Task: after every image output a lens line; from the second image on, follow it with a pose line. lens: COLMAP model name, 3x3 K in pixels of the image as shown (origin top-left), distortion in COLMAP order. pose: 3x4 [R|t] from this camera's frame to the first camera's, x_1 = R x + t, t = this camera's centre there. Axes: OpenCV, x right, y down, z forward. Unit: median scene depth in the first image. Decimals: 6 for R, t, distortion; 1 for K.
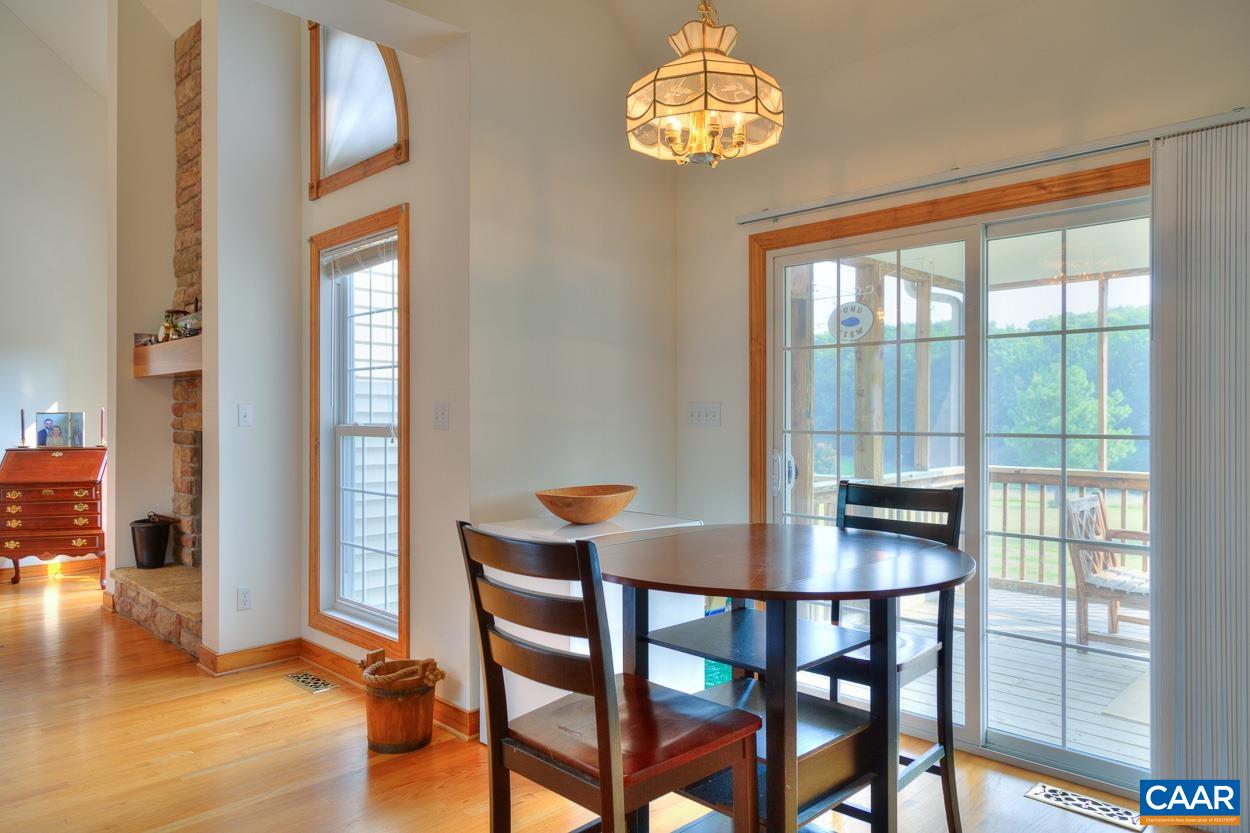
lens RADIAL K [[841.1, 0, 630.5], [0, 841.1, 419.2], [0, 0, 1]] dist [0.001547, -0.002988]
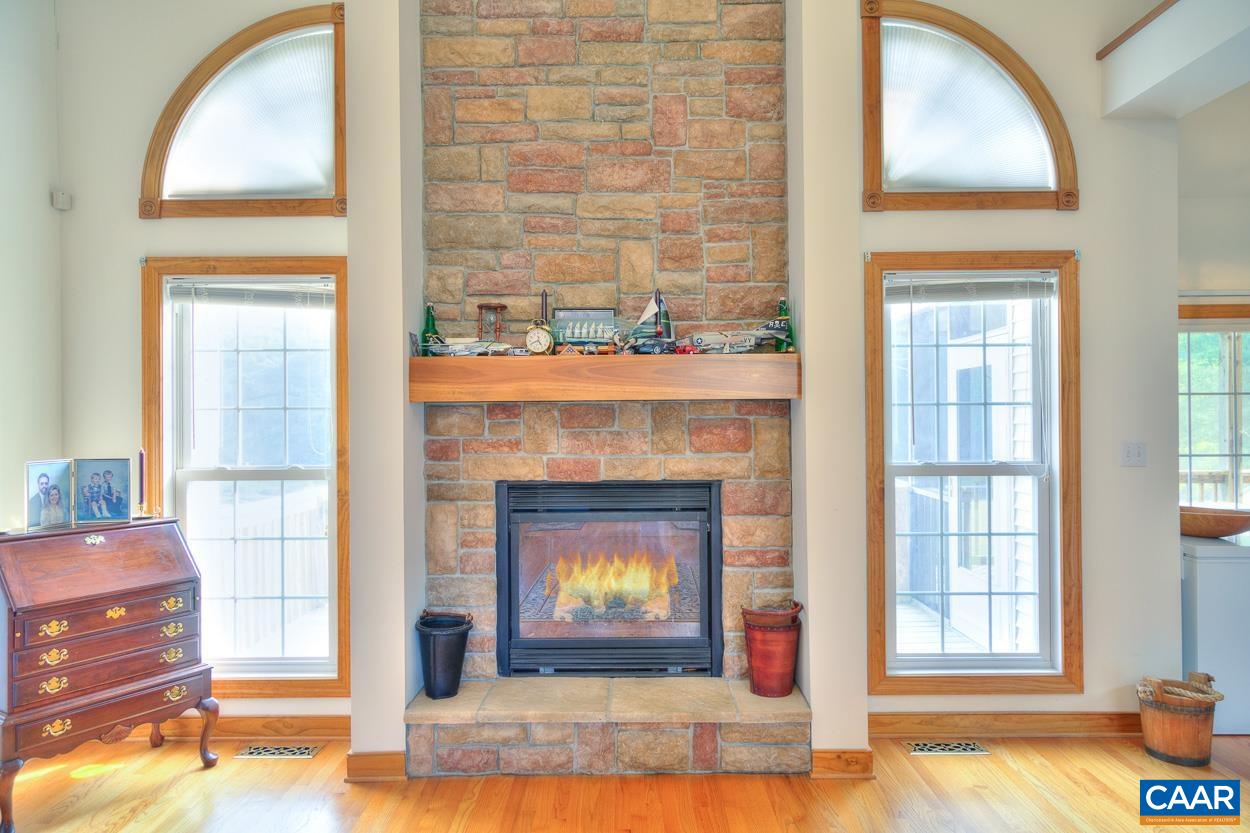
lens RADIAL K [[852.0, 0, 625.0], [0, 852.0, 416.5], [0, 0, 1]] dist [0.005781, 0.000460]
pose [[0.702070, -0.004549, 0.712094, -1.267905], [0.008651, 0.999960, -0.002141, -0.048005], [-0.712056, 0.007664, 0.702081, 0.589701]]
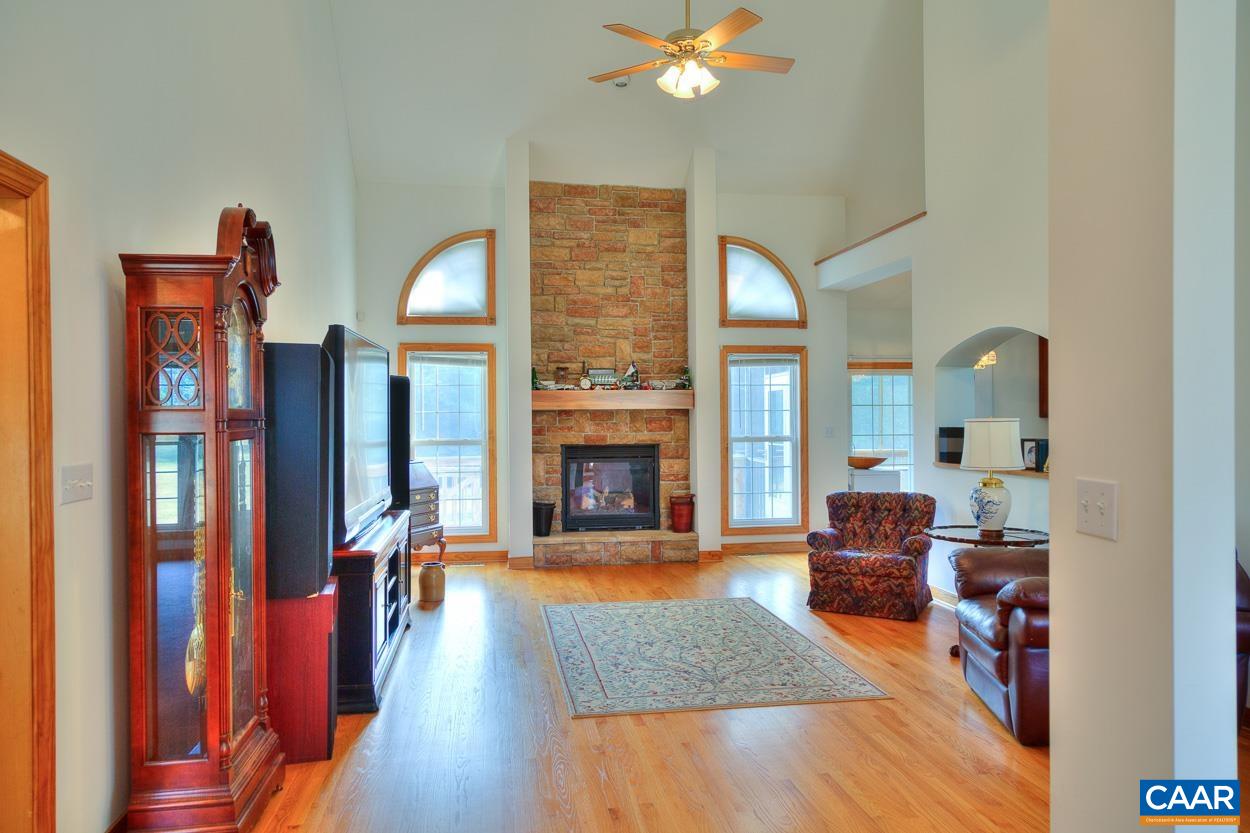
lens RADIAL K [[841.1, 0, 630.5], [0, 841.1, 419.2], [0, 0, 1]] dist [0.001547, -0.002988]
pose [[0.574936, -0.007003, 0.818168, -2.311998], [0.008123, 0.999963, 0.002851, -0.047750], [-0.818158, 0.005007, 0.574972, 0.007148]]
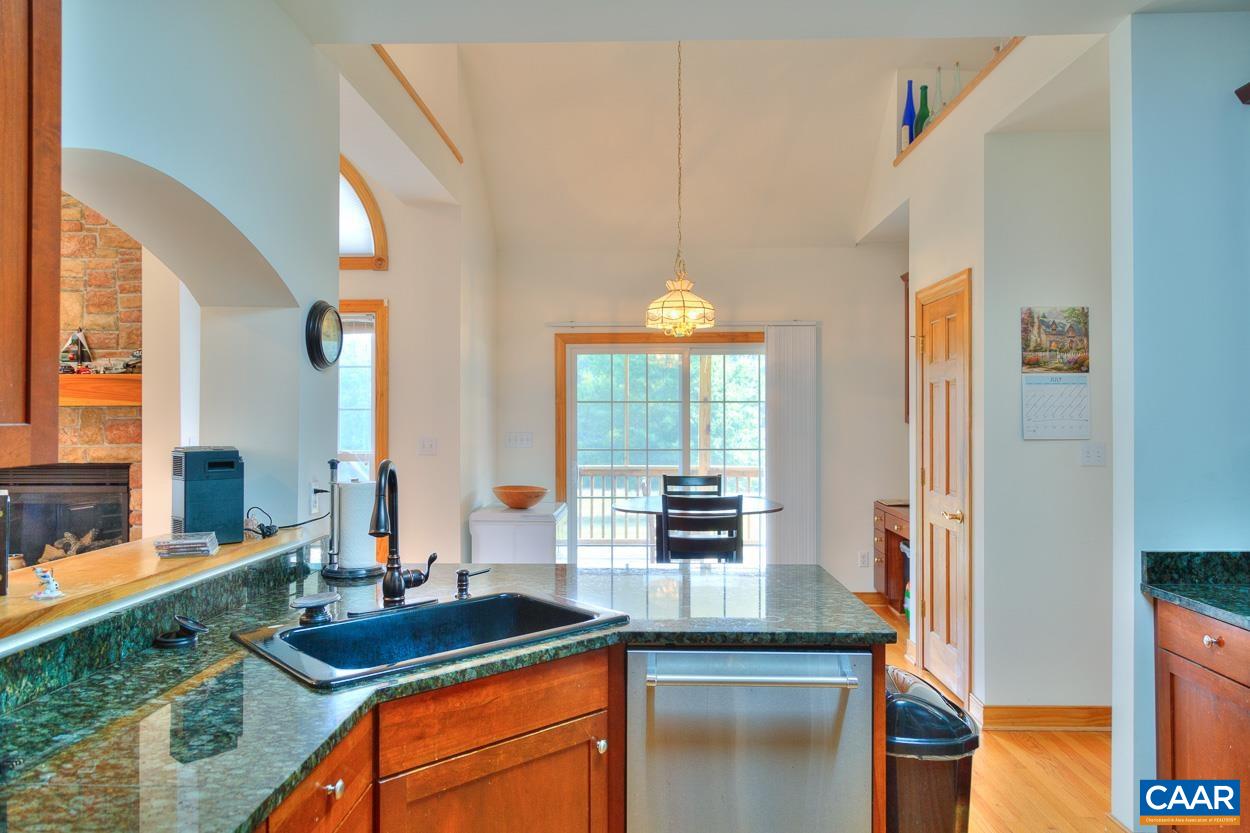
lens RADIAL K [[841.1, 0, 630.5], [0, 841.1, 419.2], [0, 0, 1]] dist [0.001547, -0.002988]
pose [[0.719649, -0.004359, 0.694325, -0.871291], [0.004132, 0.999989, 0.001996, -0.046311], [-0.694326, 0.001432, 0.719659, -0.298621]]
